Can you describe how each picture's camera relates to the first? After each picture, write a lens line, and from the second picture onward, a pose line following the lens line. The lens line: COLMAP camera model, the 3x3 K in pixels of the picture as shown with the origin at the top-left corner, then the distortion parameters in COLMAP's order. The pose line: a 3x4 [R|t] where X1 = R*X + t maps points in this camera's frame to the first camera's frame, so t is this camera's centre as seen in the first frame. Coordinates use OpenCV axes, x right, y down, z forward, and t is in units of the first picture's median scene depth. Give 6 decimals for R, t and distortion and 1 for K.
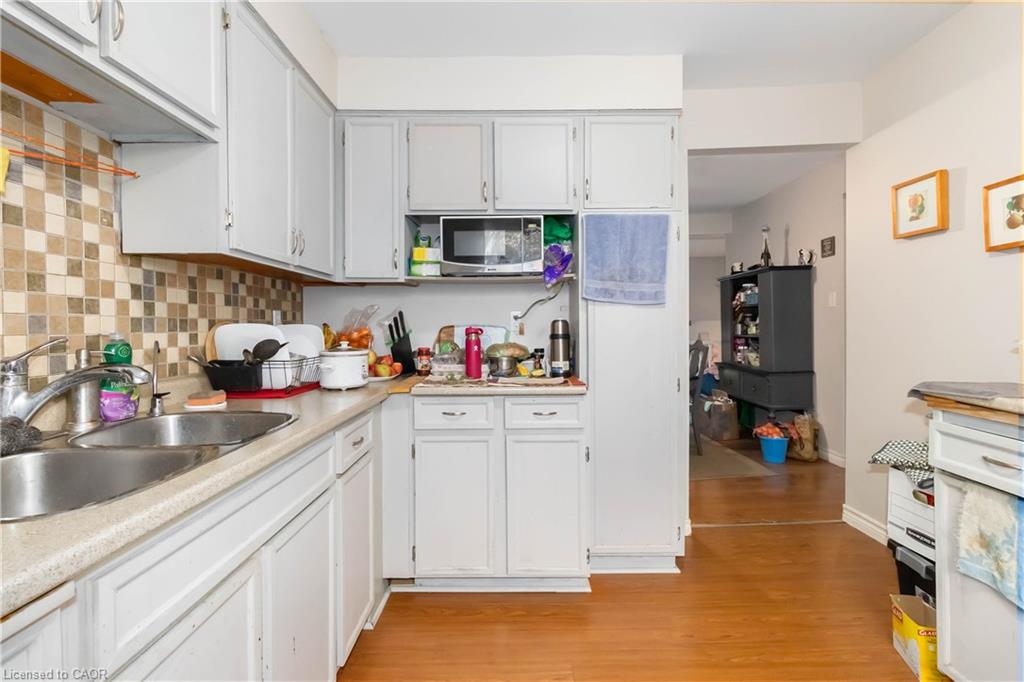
lens RADIAL K [[482.9, 0, 512.8], [0, 482.9, 321.3], [0, 0, 1]] dist [0.002721, 0.000662]
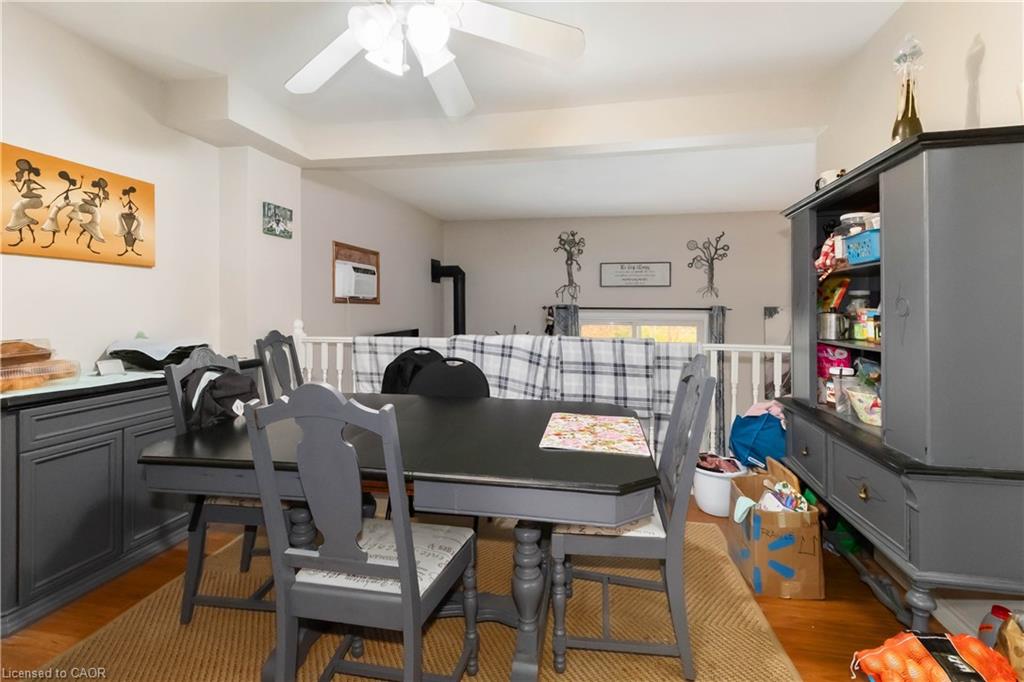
lens RADIAL K [[493.9, 0, 513.3], [0, 493.9, 304.0], [0, 0, 1]] dist [0.000431, 0.000004]
pose [[0.982116, 0.013692, -0.187779, 0.286011], [-0.013025, 0.999904, 0.004787, -0.001453], [0.187826, -0.002256, 0.982200, 0.544117]]
